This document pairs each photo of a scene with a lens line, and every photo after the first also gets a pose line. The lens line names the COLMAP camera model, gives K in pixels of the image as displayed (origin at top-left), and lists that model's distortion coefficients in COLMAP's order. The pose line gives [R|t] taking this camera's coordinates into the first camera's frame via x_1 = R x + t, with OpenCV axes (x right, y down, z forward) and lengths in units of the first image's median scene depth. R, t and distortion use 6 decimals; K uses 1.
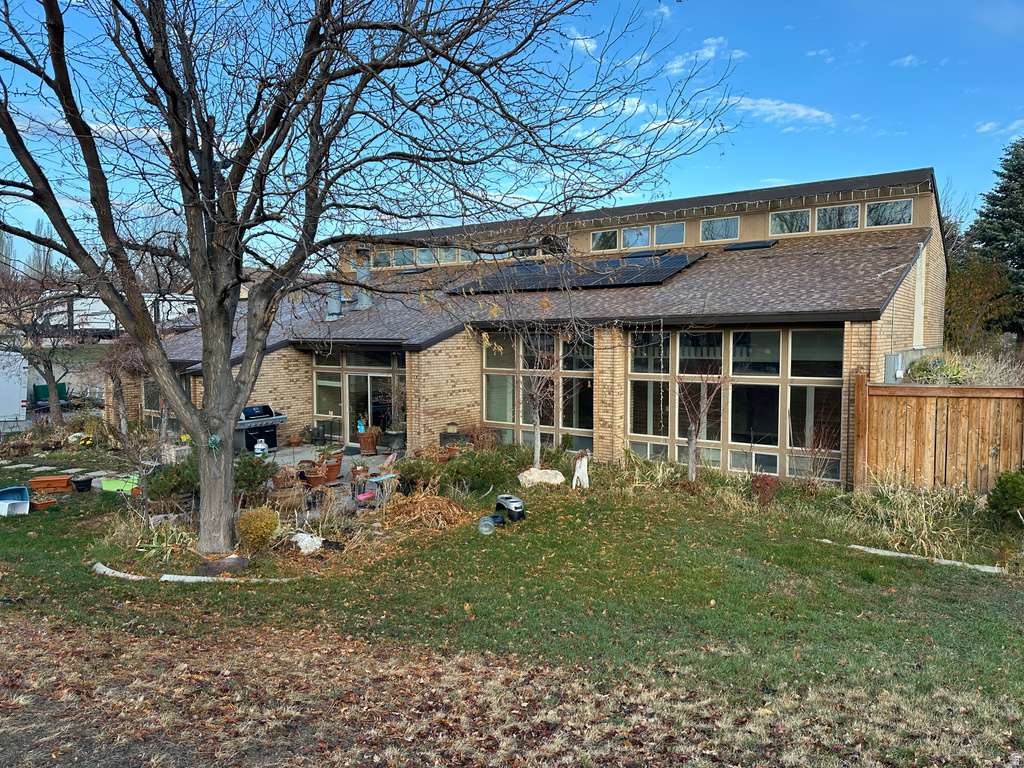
lens RADIAL K [[708.6, 0, 508.3], [0, 708.6, 375.3], [0, 0, 1]] dist [0.078248, -0.080252]
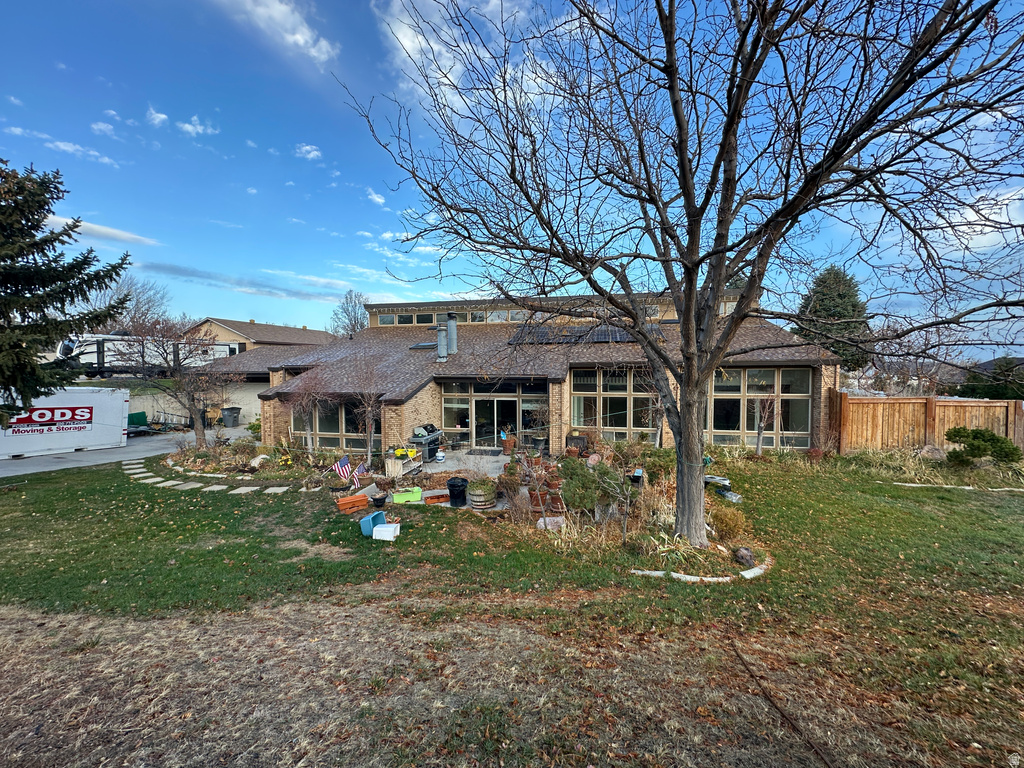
lens RADIAL K [[403.8, 0, 511.6], [0, 403.8, 393.3], [0, 0, 1]] dist [0.002337, 0.000347]
pose [[0.922819, -0.025067, 0.384417, -0.812136], [0.024012, 0.999683, 0.007544, -0.030332], [-0.384484, 0.002269, 0.923129, 0.384650]]
